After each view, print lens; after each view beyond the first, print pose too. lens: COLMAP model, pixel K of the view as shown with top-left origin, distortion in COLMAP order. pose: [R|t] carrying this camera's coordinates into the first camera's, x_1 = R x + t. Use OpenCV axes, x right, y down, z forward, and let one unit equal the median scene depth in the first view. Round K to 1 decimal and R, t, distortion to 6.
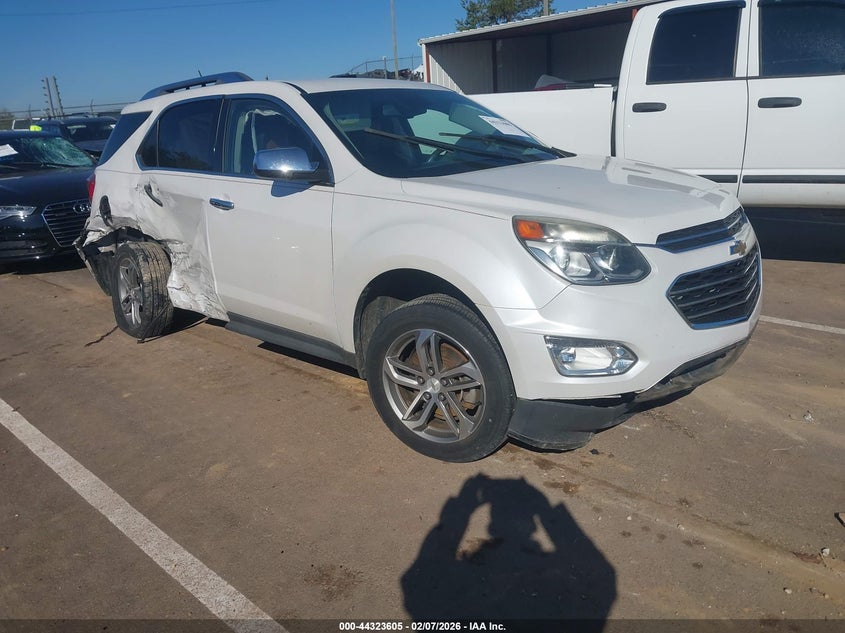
lens RADIAL K [[655.2, 0, 422.5], [0, 655.2, 316.5], [0, 0, 1]] dist [0.011457, 0.002396]
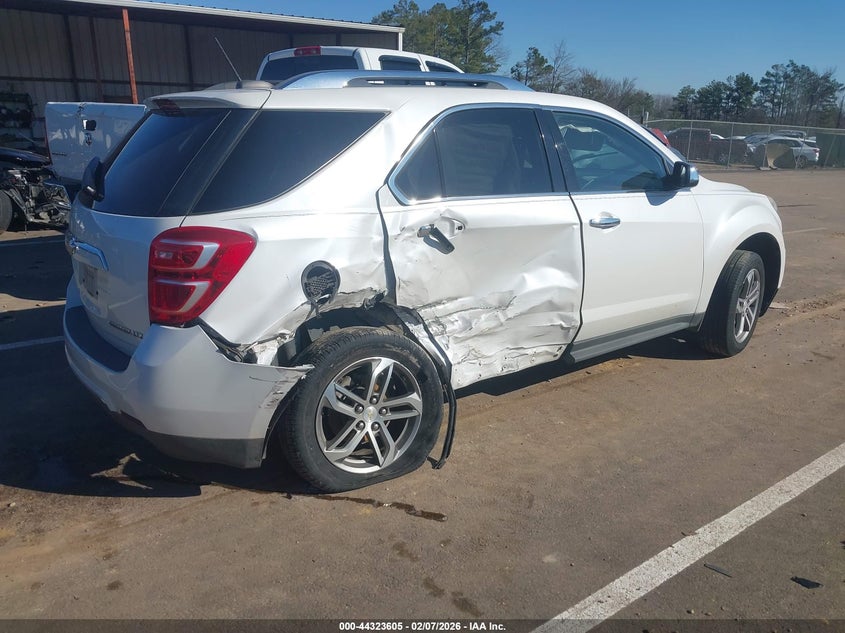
lens RADIAL K [[655.2, 0, 422.5], [0, 655.2, 316.5], [0, 0, 1]] dist [0.011457, 0.002396]
pose [[0.202710, -0.272054, 0.940689, -1.212028], [0.253001, 0.942567, 0.218078, -0.301564], [-0.945991, 0.193789, 0.259898, 0.968056]]
